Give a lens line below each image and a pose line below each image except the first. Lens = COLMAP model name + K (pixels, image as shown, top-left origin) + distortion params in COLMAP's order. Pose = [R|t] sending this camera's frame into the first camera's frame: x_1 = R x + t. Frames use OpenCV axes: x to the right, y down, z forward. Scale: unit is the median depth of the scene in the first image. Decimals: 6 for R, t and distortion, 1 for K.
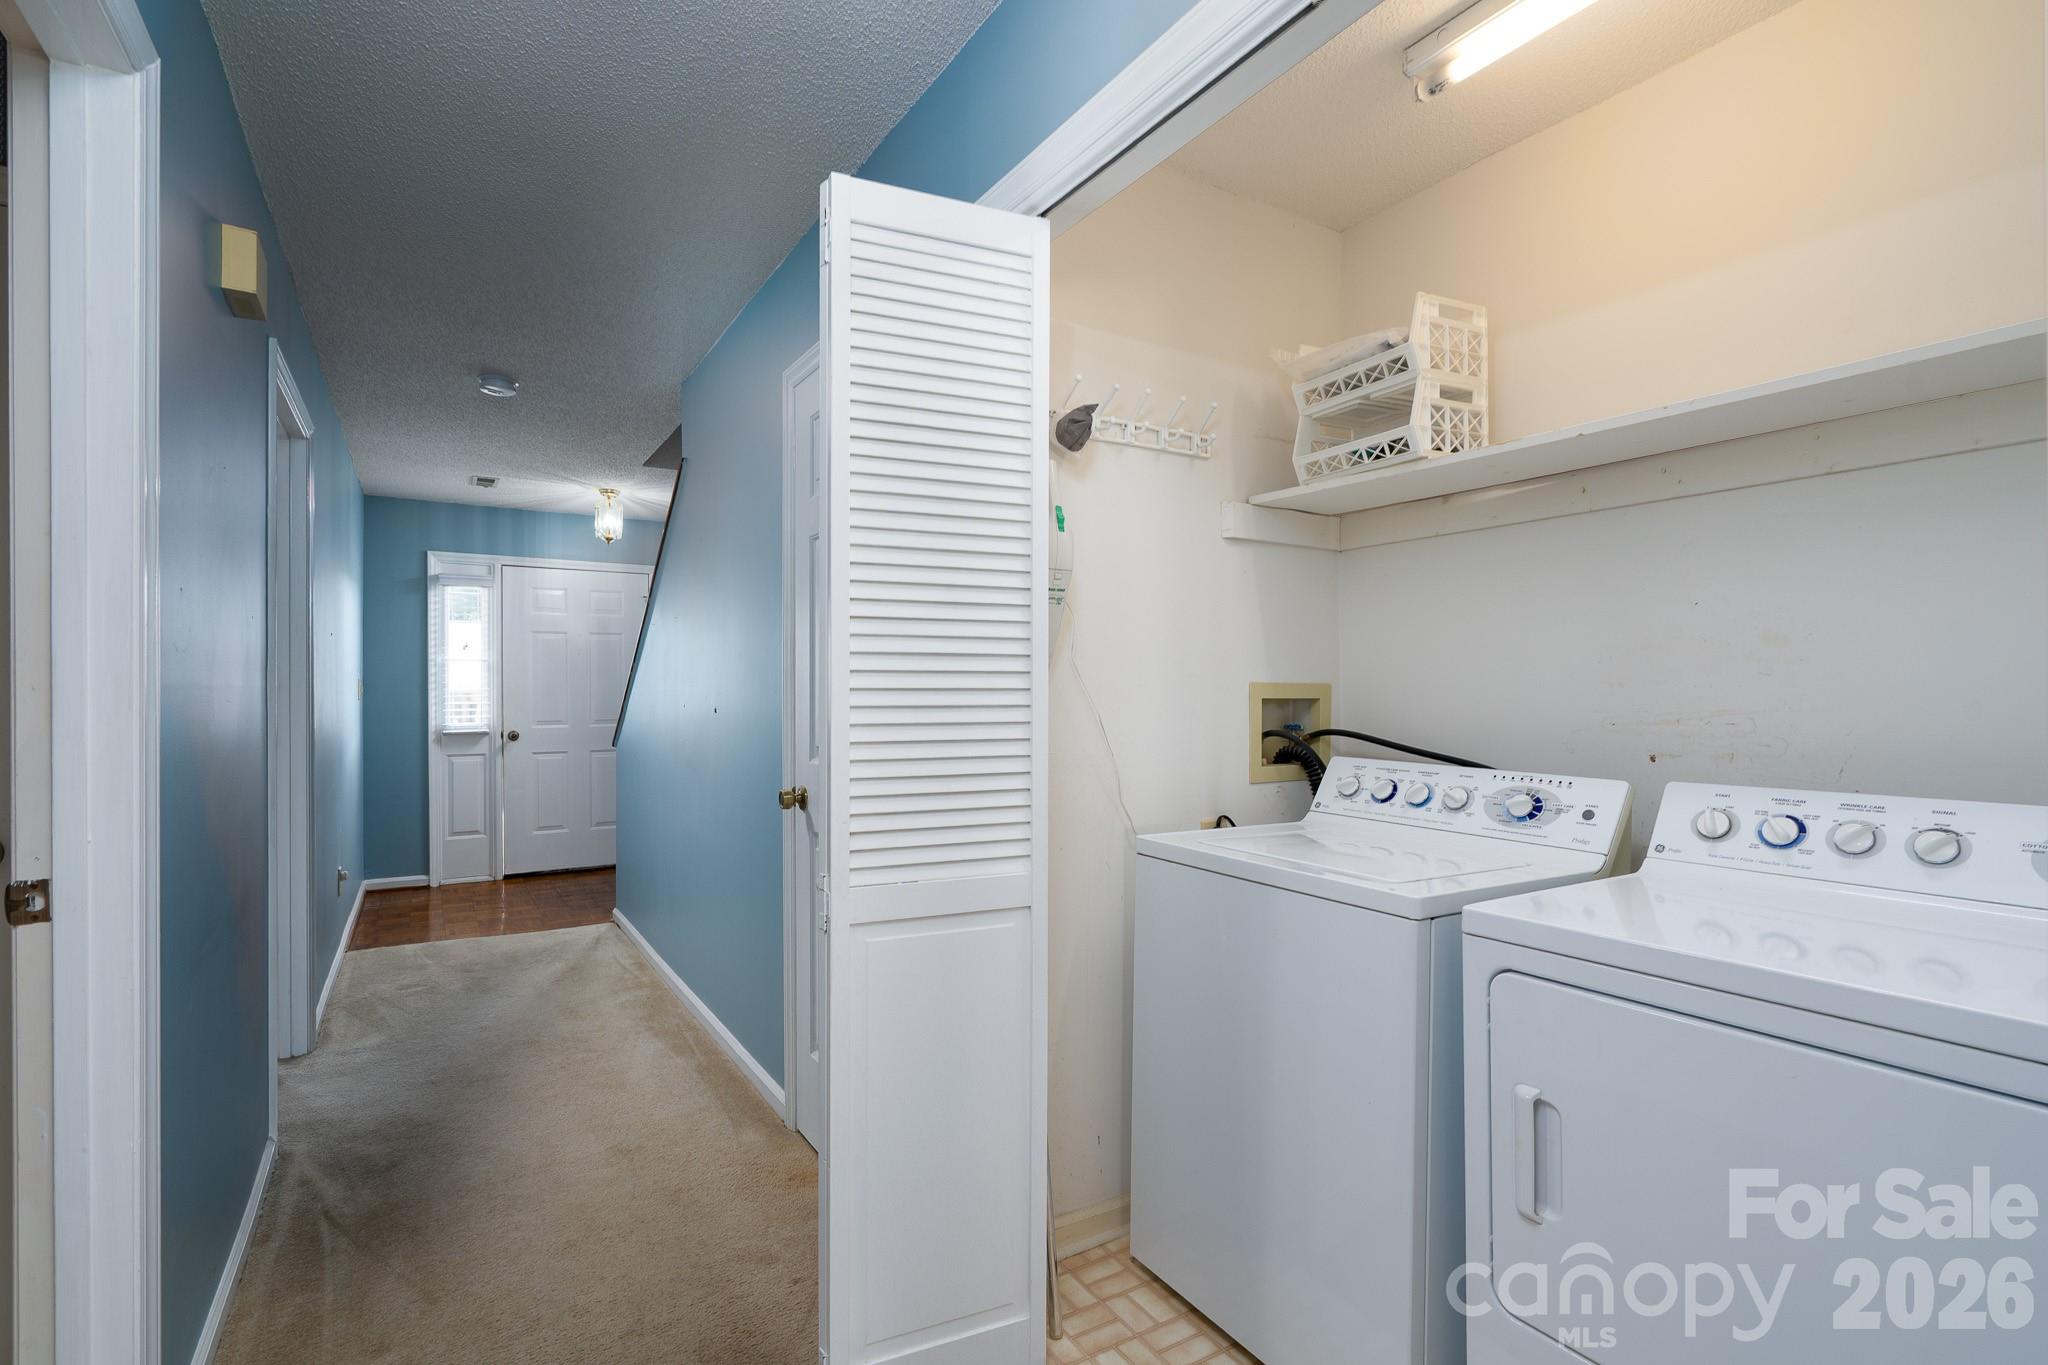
lens RADIAL K [[950.4, 0, 995.4], [0, 950.4, 688.3], [0, 0, 1]] dist [-0.003813, 0.000414]
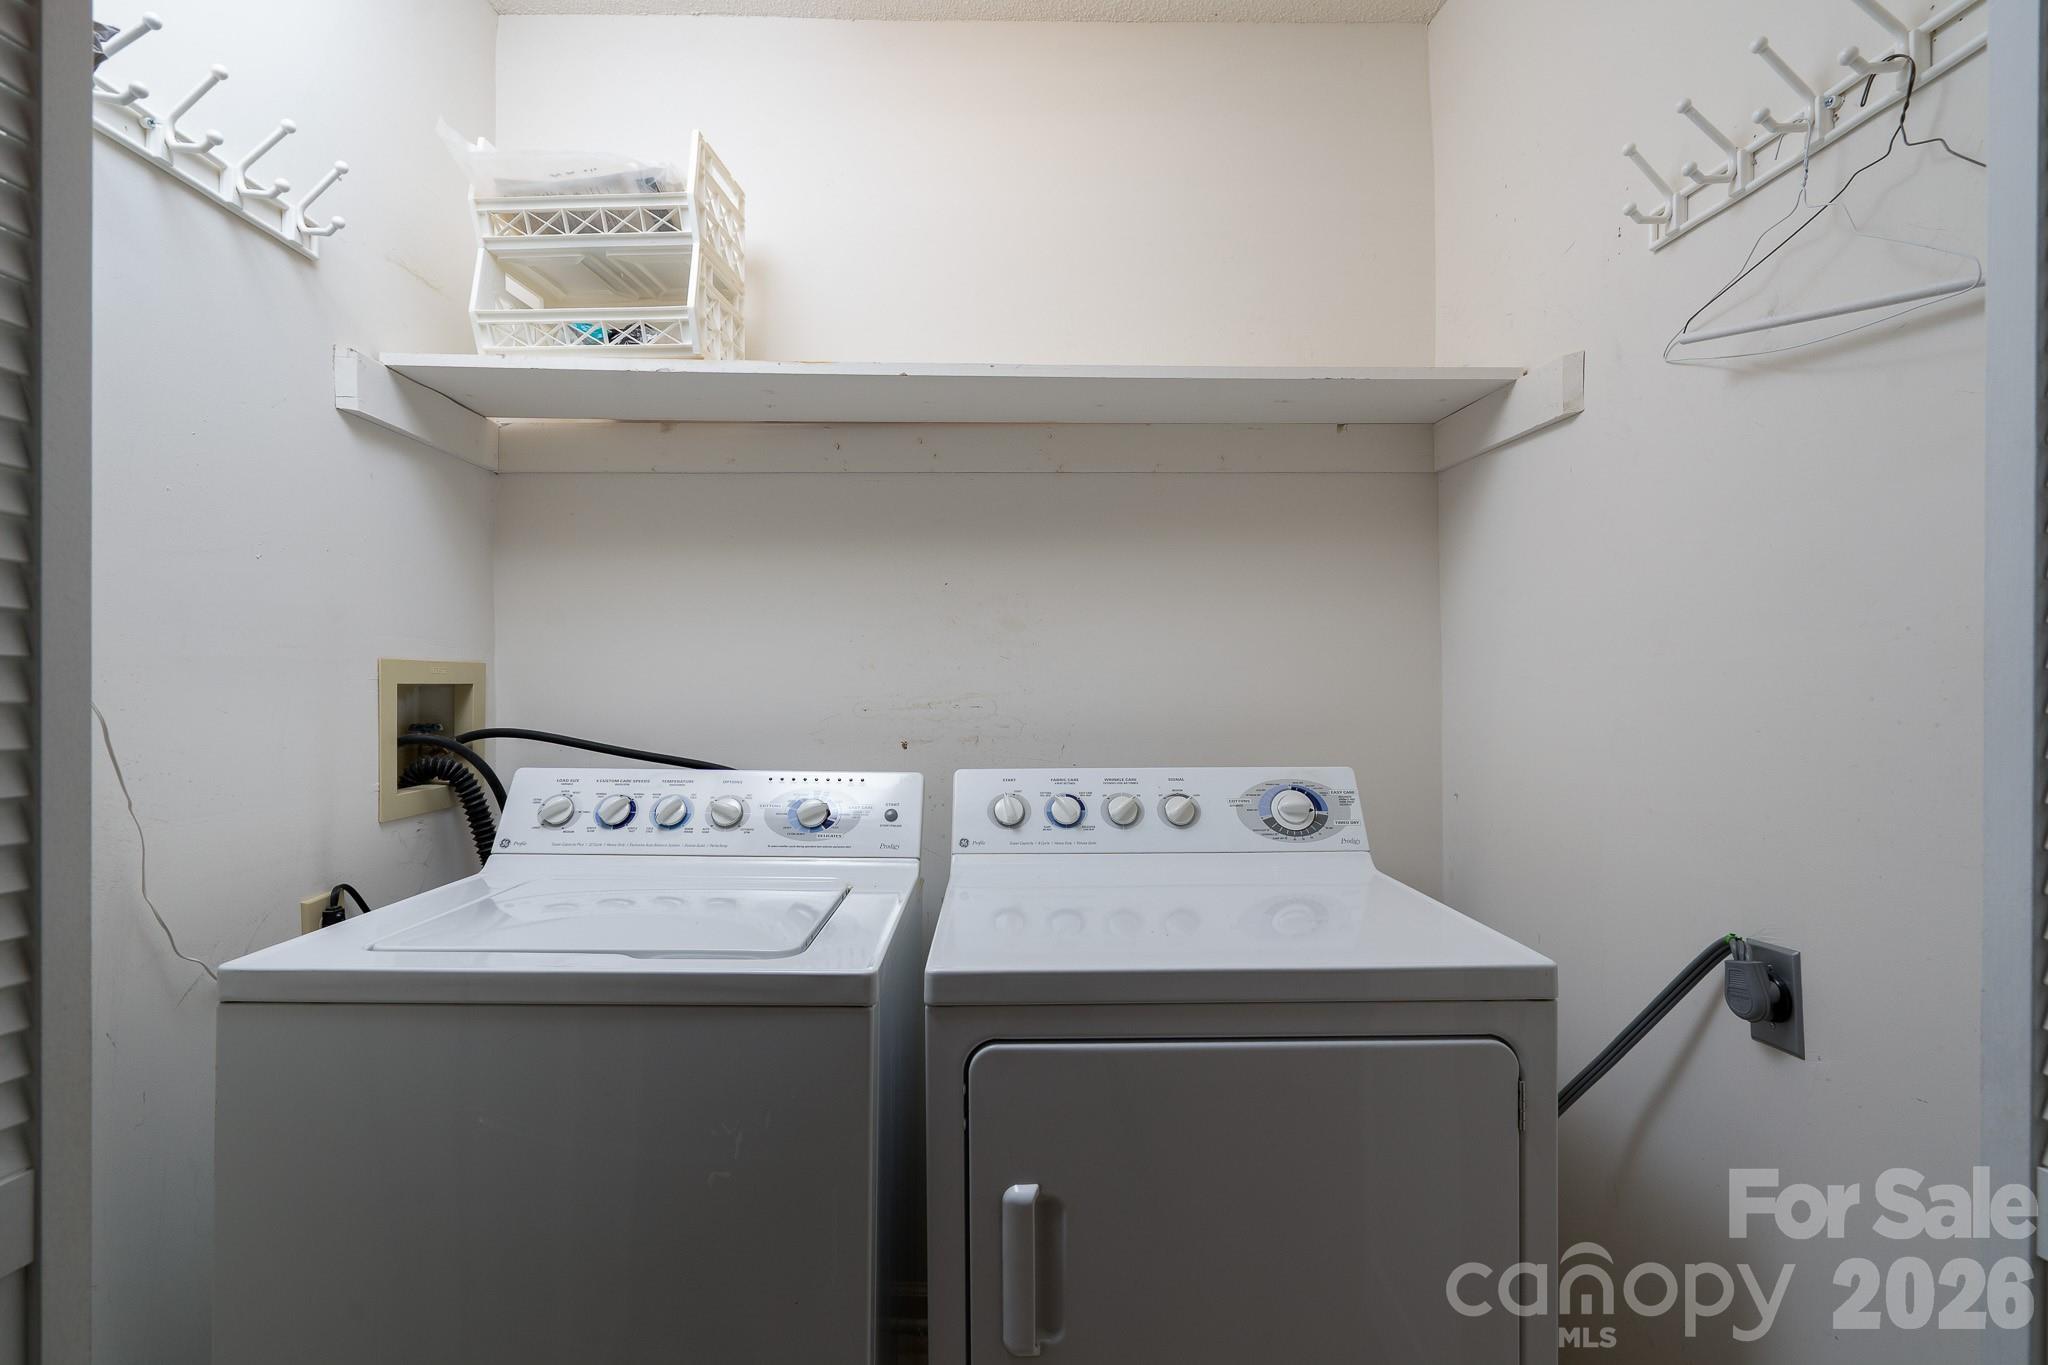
lens RADIAL K [[950.4, 0, 995.4], [0, 950.4, 688.3], [0, 0, 1]] dist [-0.003813, 0.000414]
pose [[0.505873, 0.000292, 0.862608, -0.073896], [-0.003512, 0.999992, 0.001721, 0.014659], [-0.862601, -0.003900, 0.505870, 0.448767]]
